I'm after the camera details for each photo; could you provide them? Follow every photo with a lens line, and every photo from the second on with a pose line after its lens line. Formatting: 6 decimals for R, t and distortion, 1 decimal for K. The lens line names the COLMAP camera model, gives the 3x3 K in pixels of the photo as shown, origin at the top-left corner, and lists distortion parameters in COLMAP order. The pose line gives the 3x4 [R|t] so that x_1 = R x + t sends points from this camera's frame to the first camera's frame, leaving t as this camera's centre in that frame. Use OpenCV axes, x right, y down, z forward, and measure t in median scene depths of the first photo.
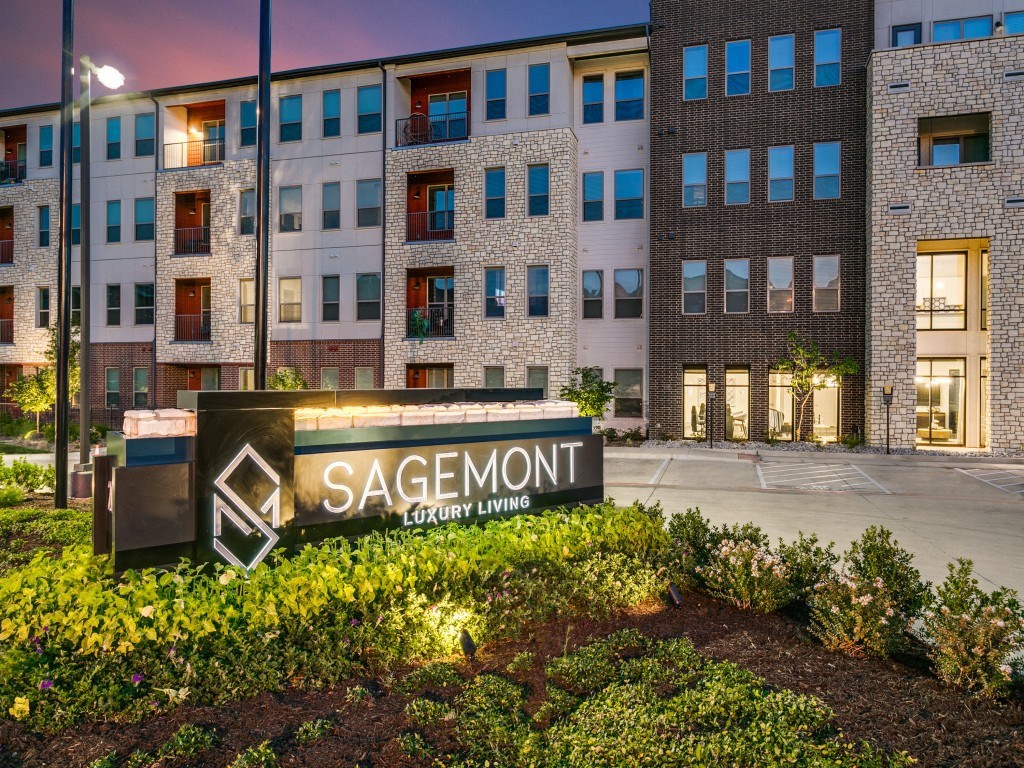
lens RADIAL K [[692.7, 0, 504.6], [0, 692.7, 380.9], [0, 0, 1]] dist [0.001081, -0.000761]
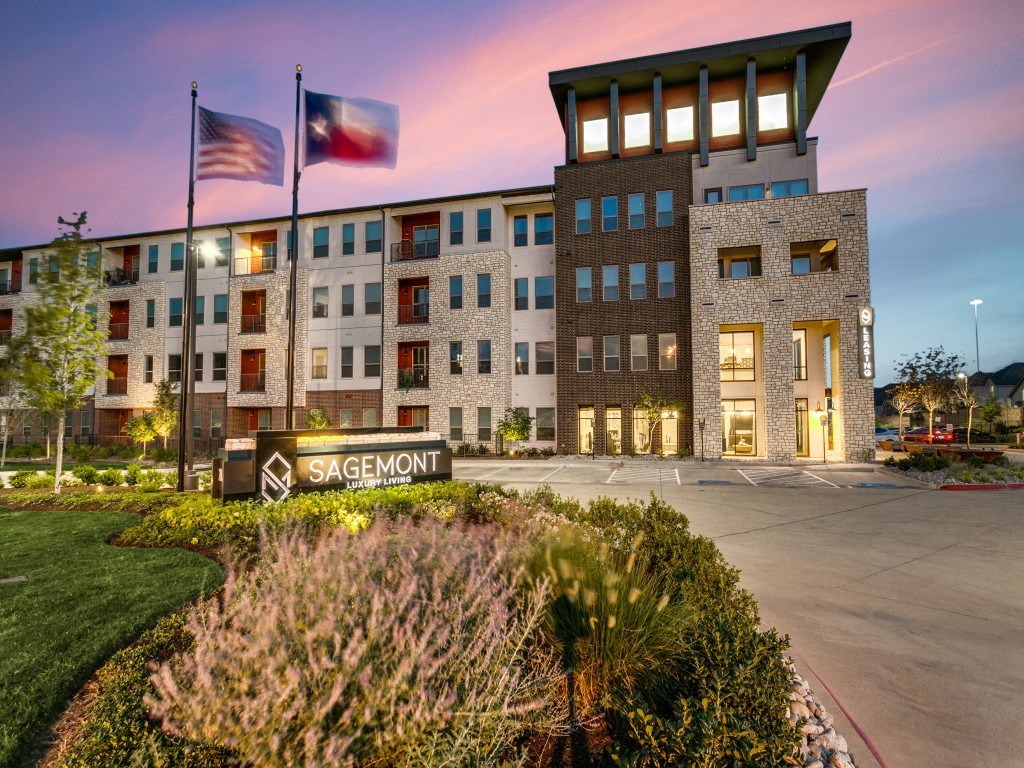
lens RADIAL K [[542.9, 0, 512.0], [0, 542.9, 384.0], [0, 0, 1]] dist [-0.004132, -0.000128]
pose [[0.999636, -0.010604, 0.024825, 0.080967], [0.011915, 0.998508, -0.053291, -0.007367], [-0.024223, 0.053567, 0.998270, -0.184945]]
